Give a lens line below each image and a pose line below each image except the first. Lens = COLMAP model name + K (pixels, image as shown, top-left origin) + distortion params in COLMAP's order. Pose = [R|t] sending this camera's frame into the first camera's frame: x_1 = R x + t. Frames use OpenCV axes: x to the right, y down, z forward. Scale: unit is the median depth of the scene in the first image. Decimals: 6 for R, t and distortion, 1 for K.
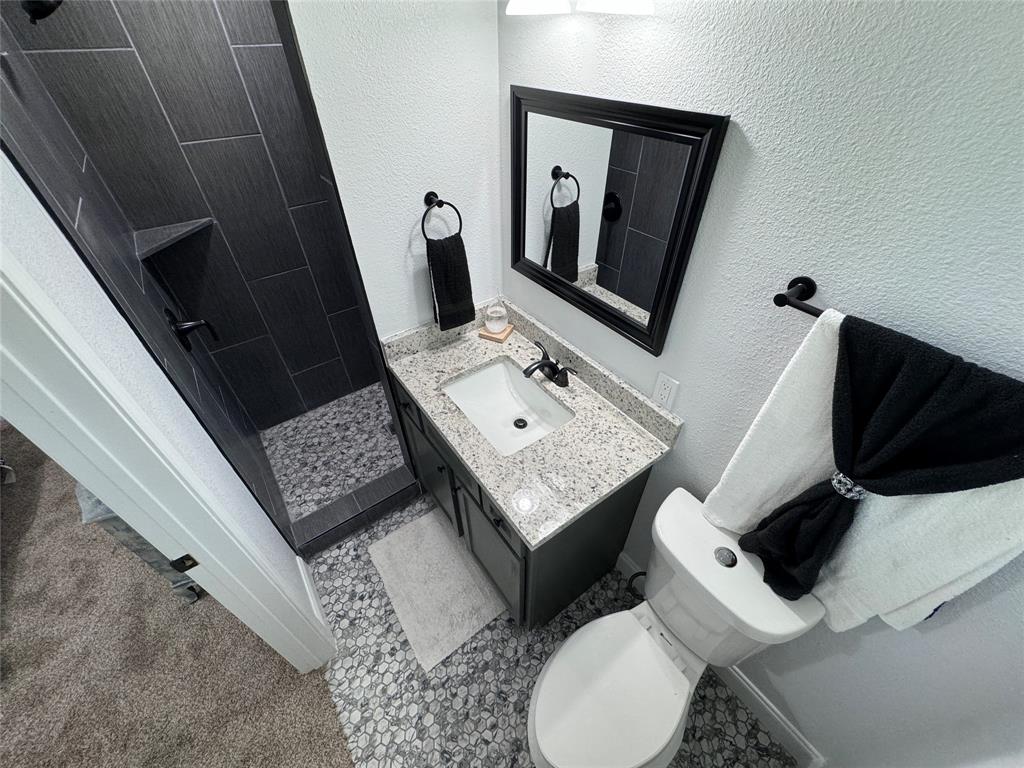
lens RADIAL K [[408.3, 0, 512.7], [0, 408.3, 386.0], [0, 0, 1]] dist [-0.004222, 0.000760]
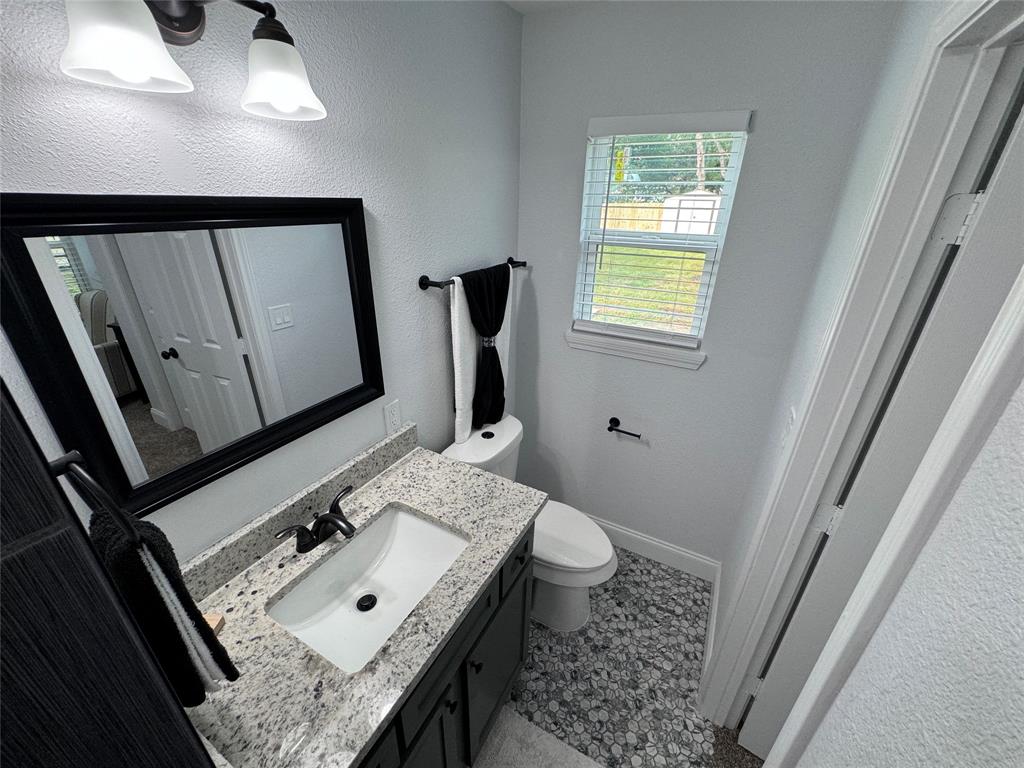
lens RADIAL K [[408.3, 0, 512.2], [0, 408.3, 387.6], [0, 0, 1]] dist [-0.004222, 0.000760]
pose [[-0.428182, -0.381671, 0.819138, -0.555020], [0.584990, 0.573827, 0.573157, -0.402667], [-0.688801, 0.724603, -0.022429, 0.585622]]
